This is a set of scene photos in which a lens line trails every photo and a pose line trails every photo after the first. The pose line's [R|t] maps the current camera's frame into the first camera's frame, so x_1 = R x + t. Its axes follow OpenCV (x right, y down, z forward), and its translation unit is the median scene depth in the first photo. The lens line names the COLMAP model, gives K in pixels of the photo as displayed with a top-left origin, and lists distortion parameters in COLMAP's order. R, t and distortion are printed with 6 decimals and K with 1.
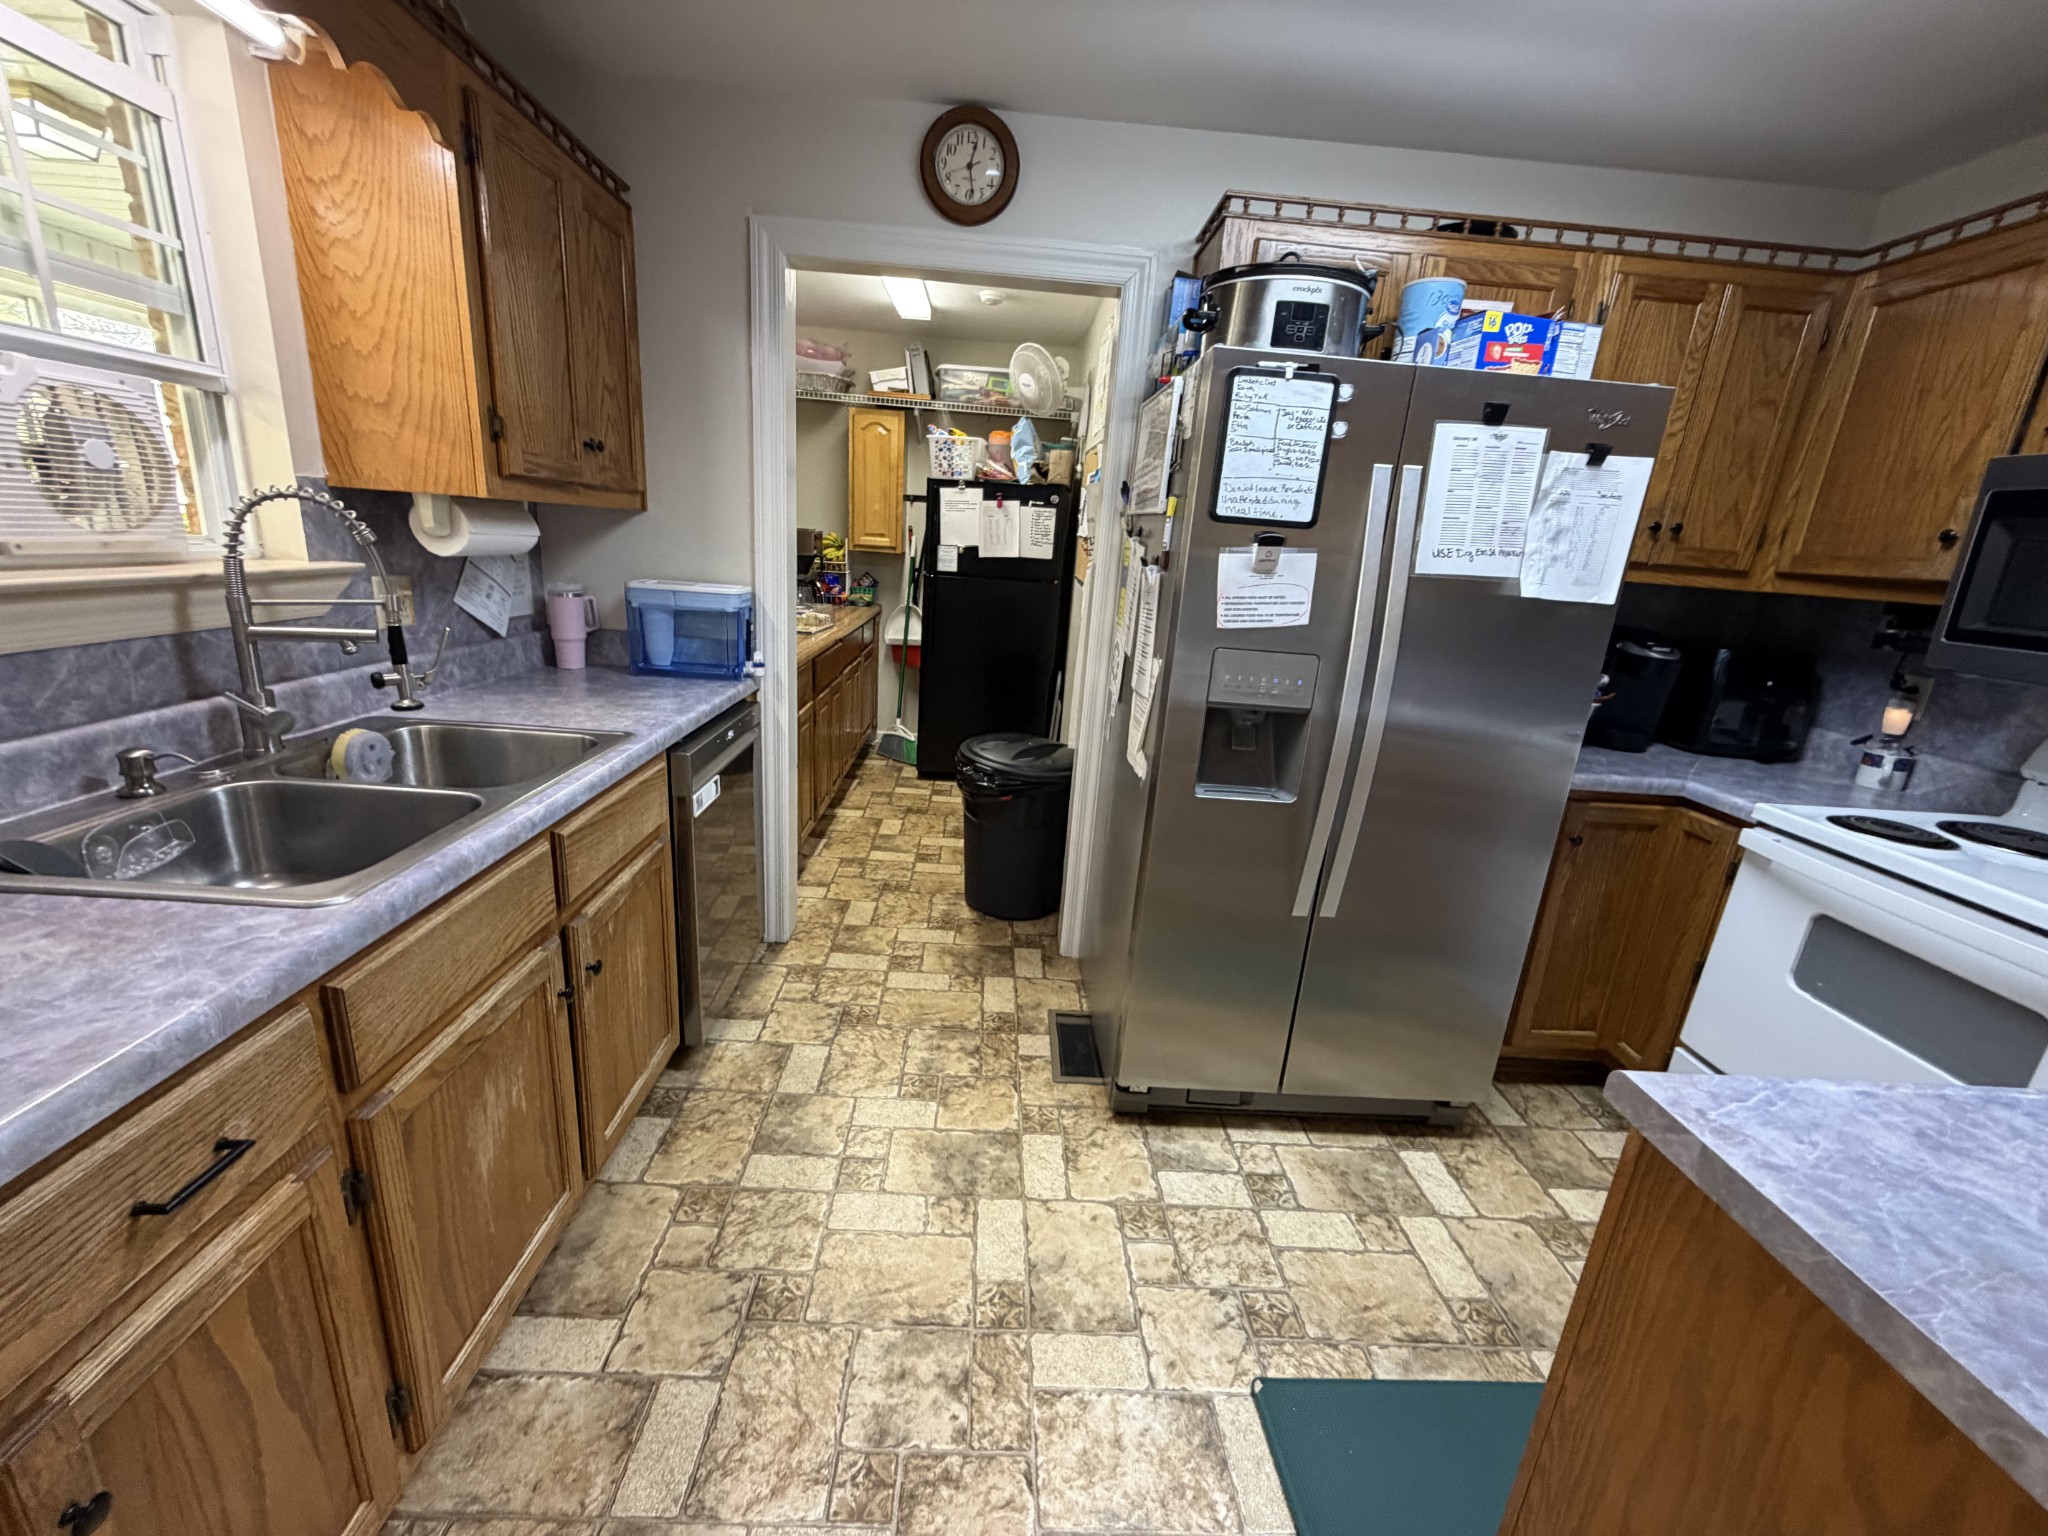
lens RADIAL K [[817.2, 0, 1015.8], [0, 817.2, 765.4], [0, 0, 1]] dist [0.001925, -0.000737]
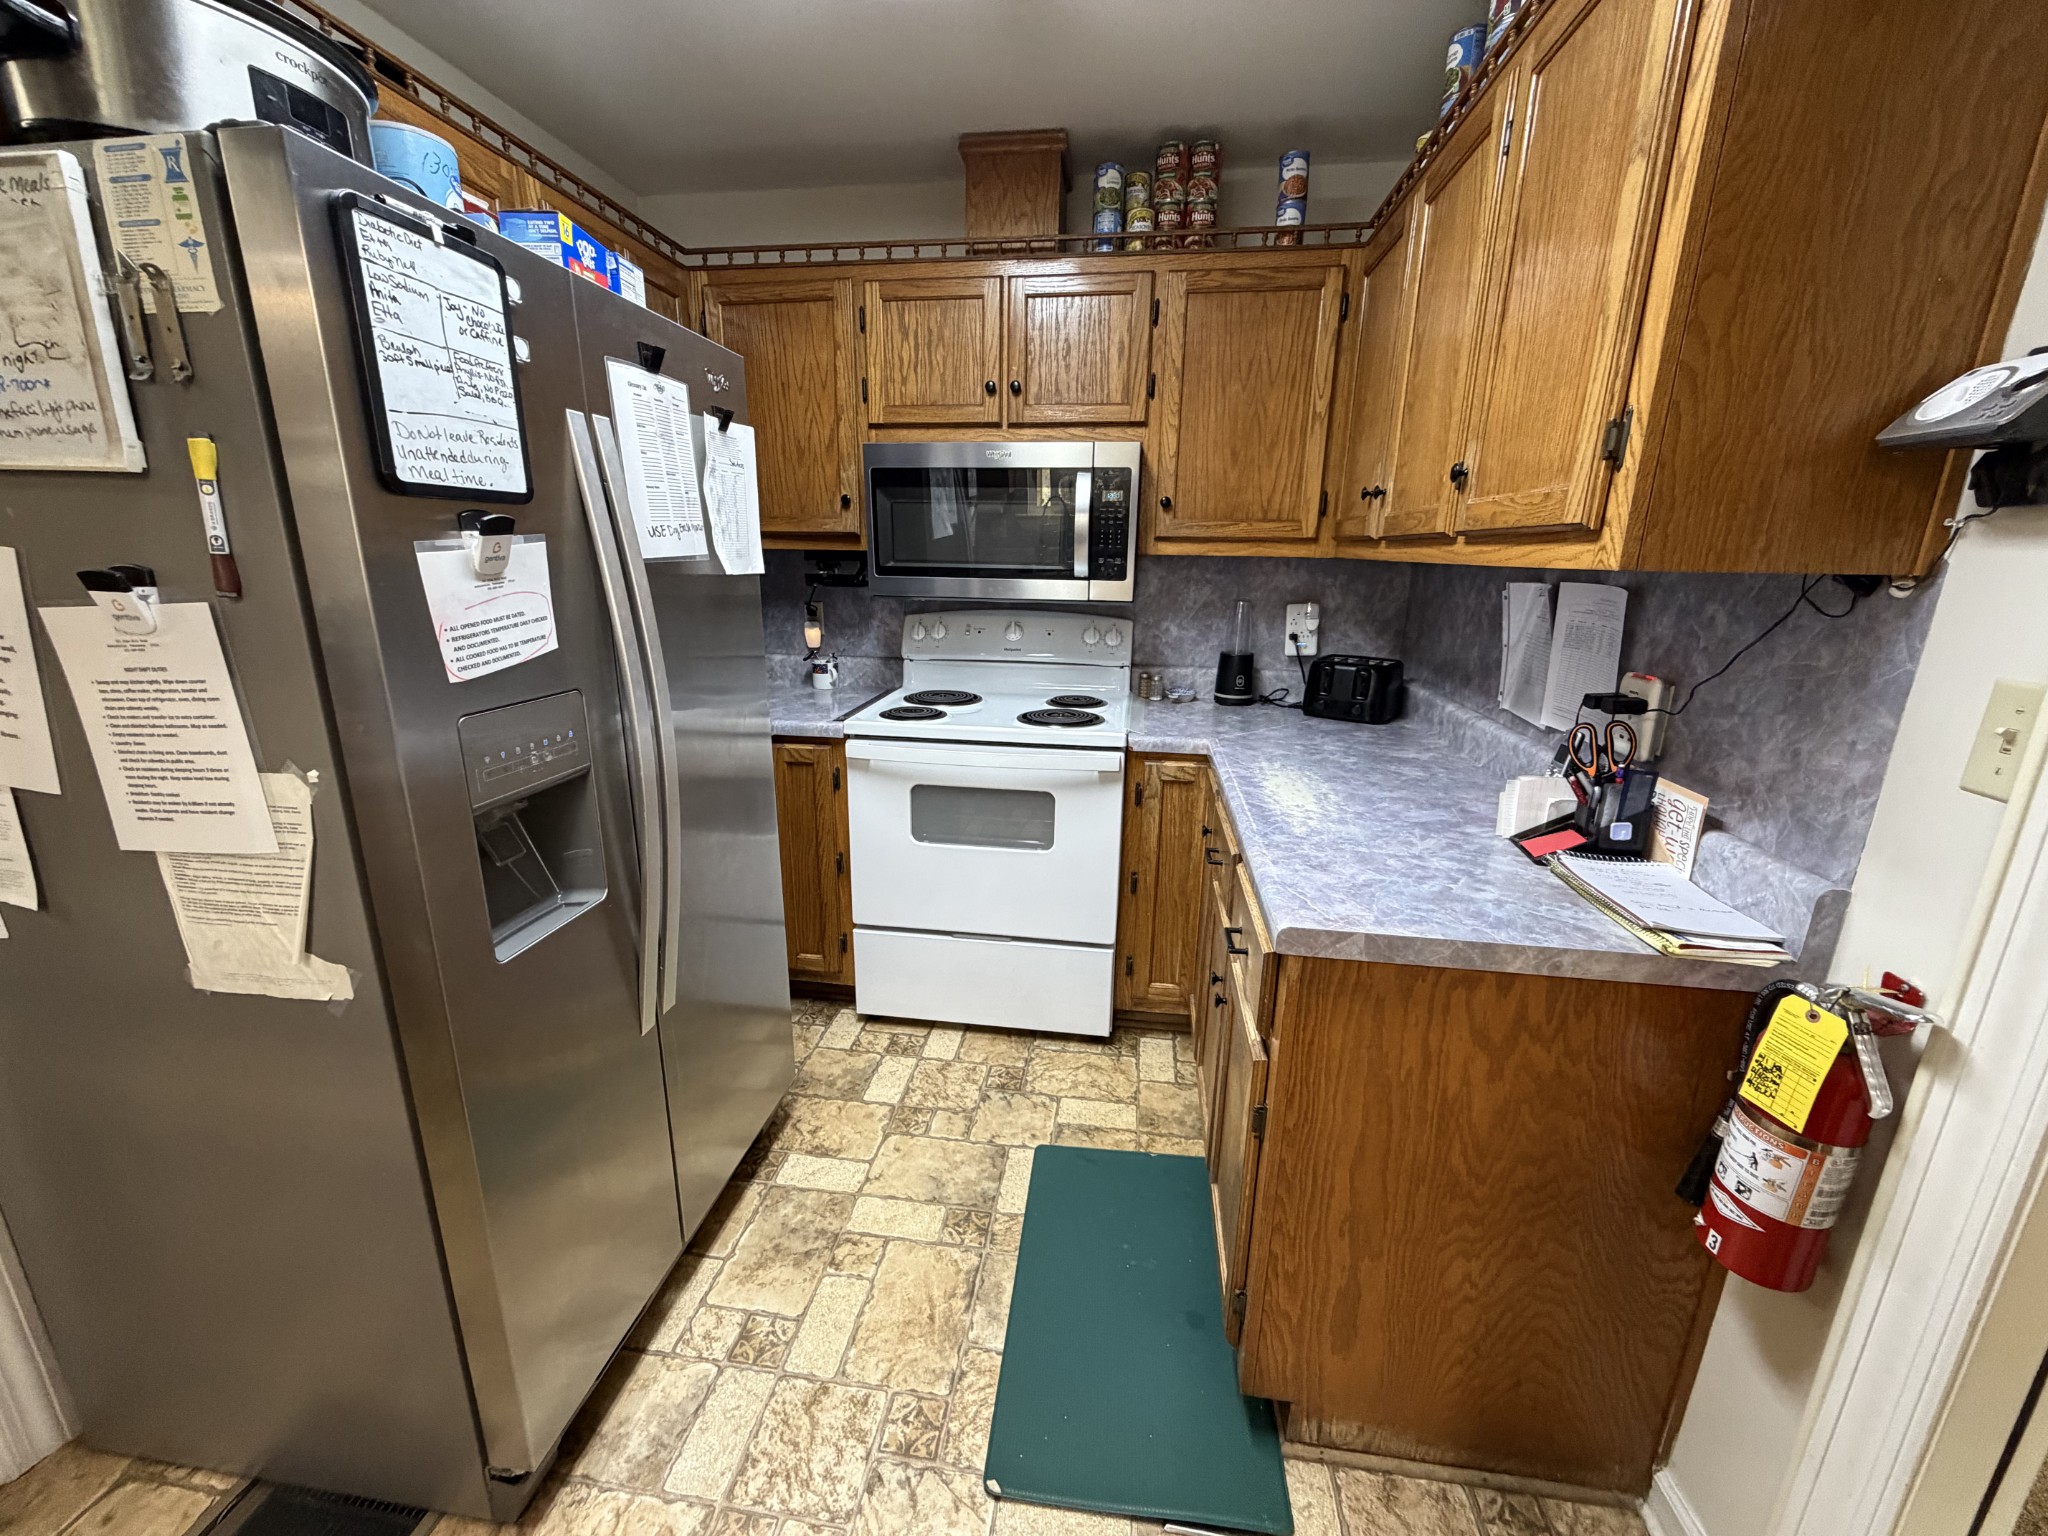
lens RADIAL K [[817.2, 0, 1015.8], [0, 817.2, 765.4], [0, 0, 1]] dist [0.001925, -0.000737]
pose [[0.172036, -0.318407, 0.932213, -0.237172], [0.267514, 0.925860, 0.266869, -0.165863], [-0.948072, 0.203469, 0.244459, 0.514008]]
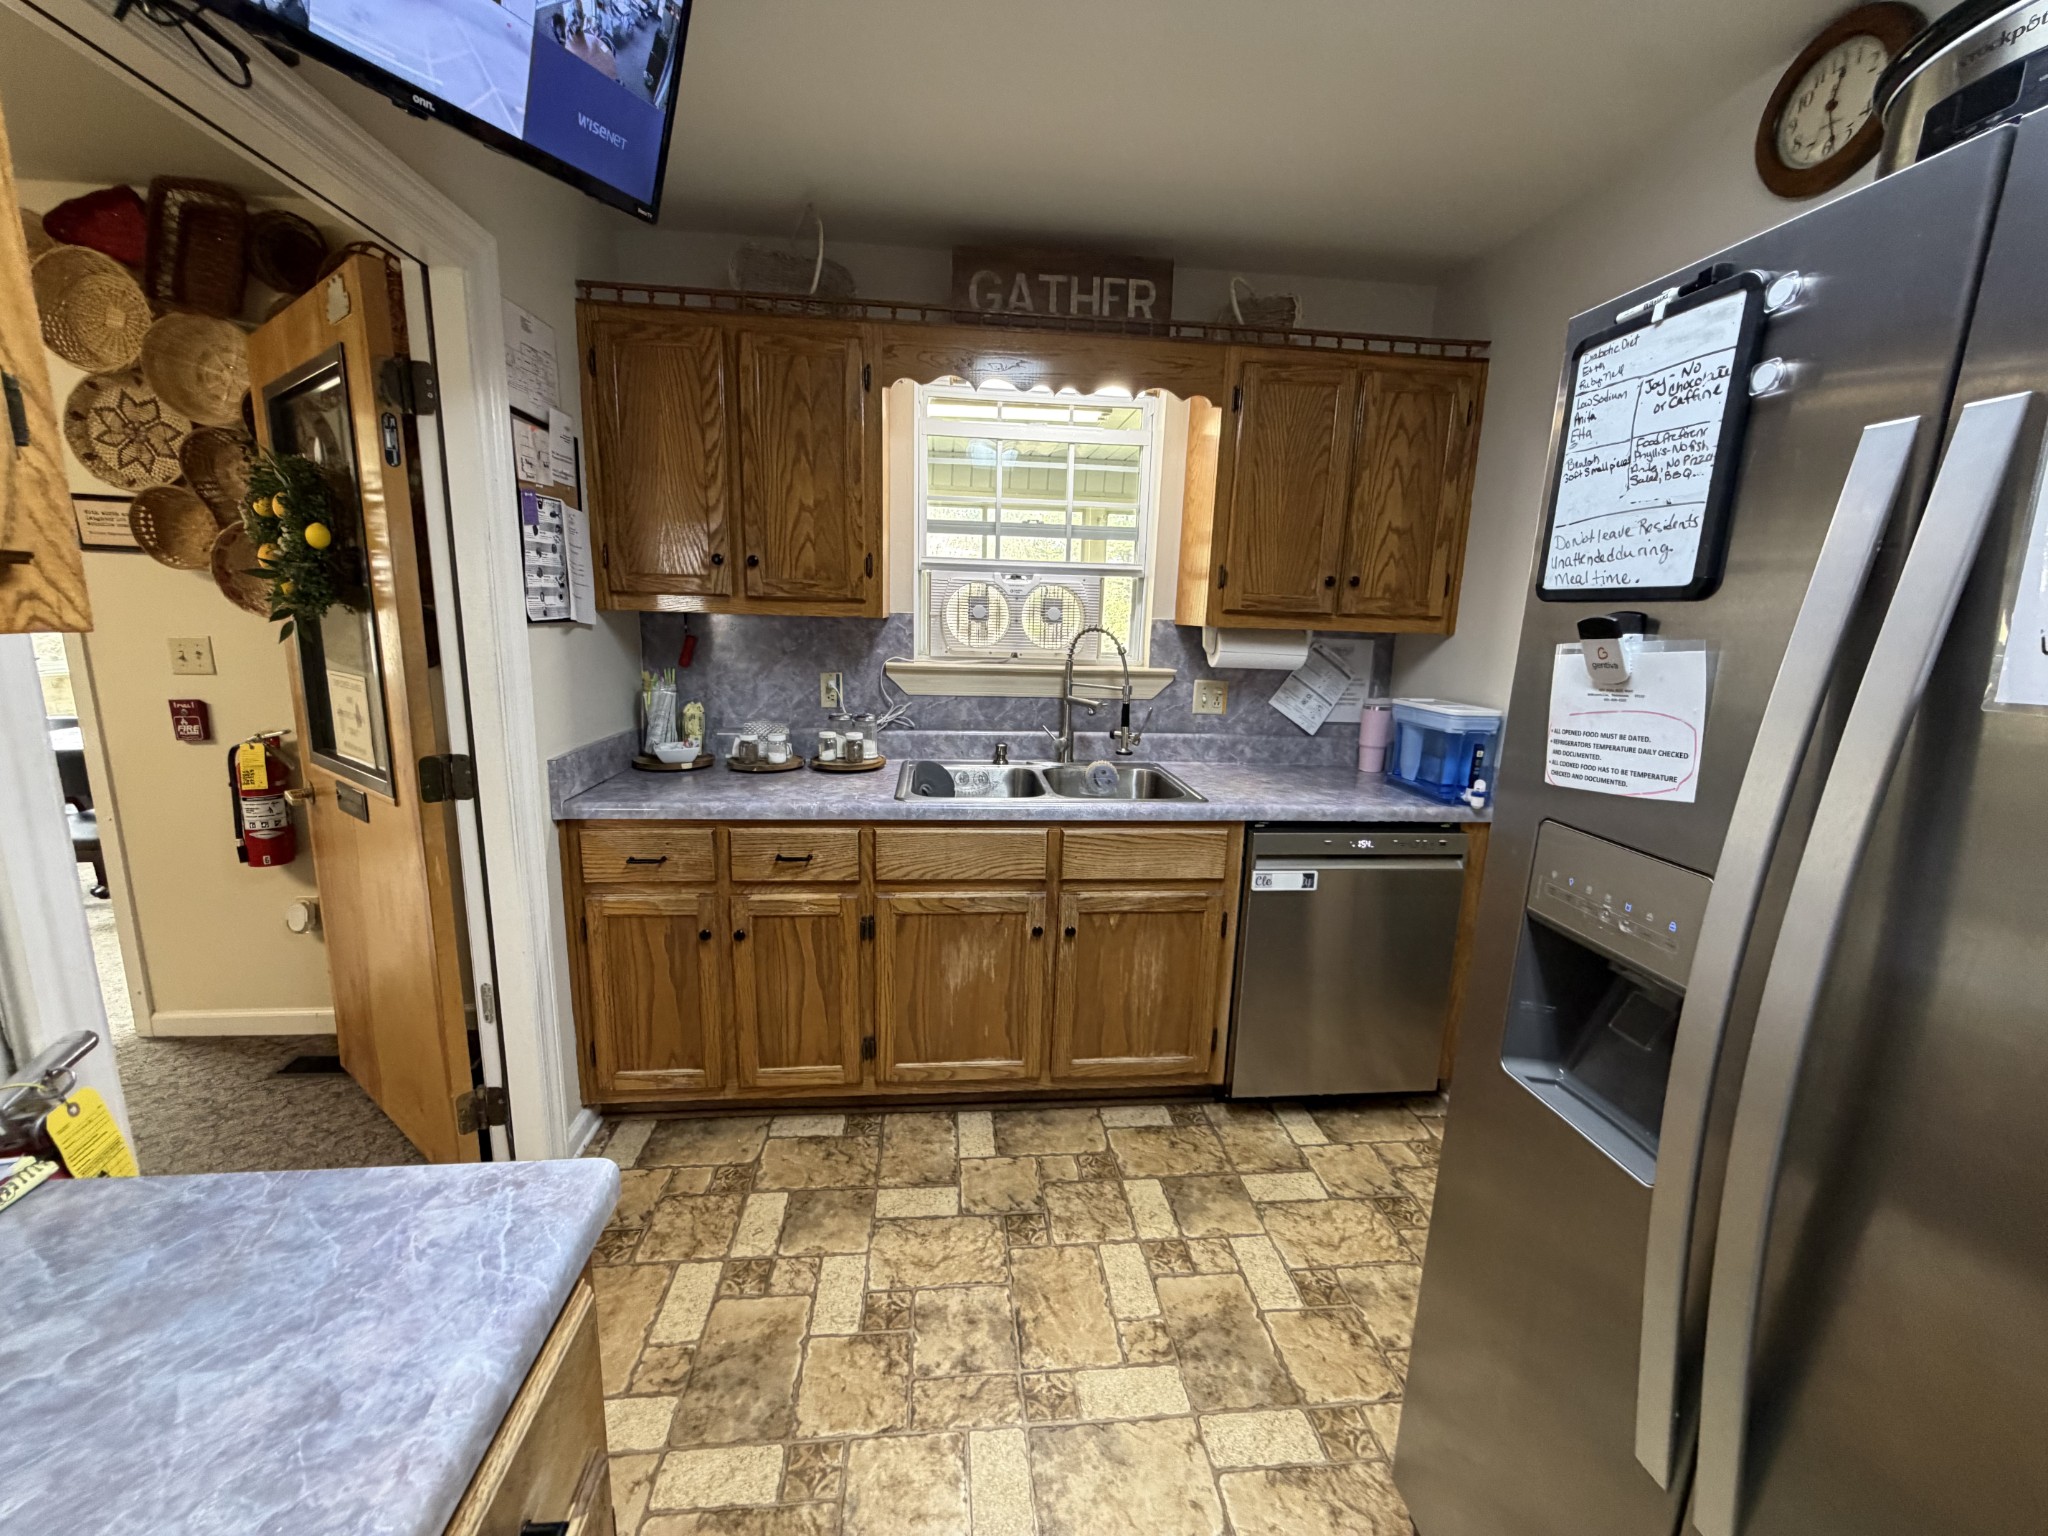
lens RADIAL K [[817.2, 0, 1015.8], [0, 817.2, 765.4], [0, 0, 1]] dist [0.001925, -0.000737]
pose [[0.069636, 0.117191, -0.990665, 0.799331], [-0.293530, 0.951520, 0.091928, -0.126483], [0.953410, 0.284388, 0.100659, 0.602177]]
